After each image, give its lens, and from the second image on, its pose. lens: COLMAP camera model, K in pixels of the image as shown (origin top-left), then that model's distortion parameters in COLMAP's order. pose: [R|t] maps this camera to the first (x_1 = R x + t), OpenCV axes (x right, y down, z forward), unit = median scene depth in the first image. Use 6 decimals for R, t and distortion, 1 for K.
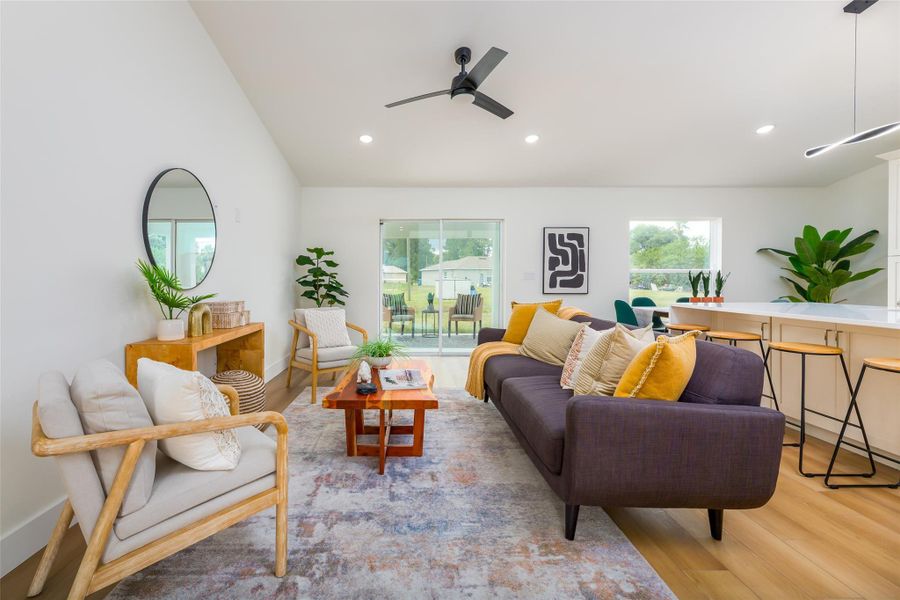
lens RADIAL K [[365.3, 0, 439.4], [0, 365.3, 285.3], [0, 0, 1]] dist [-0.000752, 0.000108]
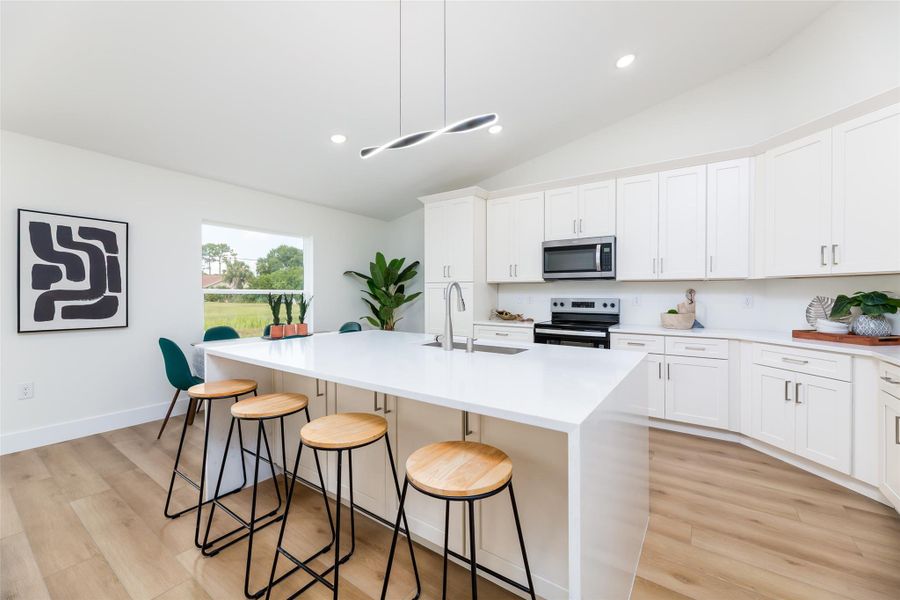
lens RADIAL K [[365.3, 0, 451.2], [0, 365.3, 298.8], [0, 0, 1]] dist [-0.000752, 0.000108]
pose [[0.569283, -0.006212, 0.822118, 0.207585], [0.013415, 0.999909, -0.001734, -0.016942], [-0.822032, 0.012016, 0.569314, 0.175686]]
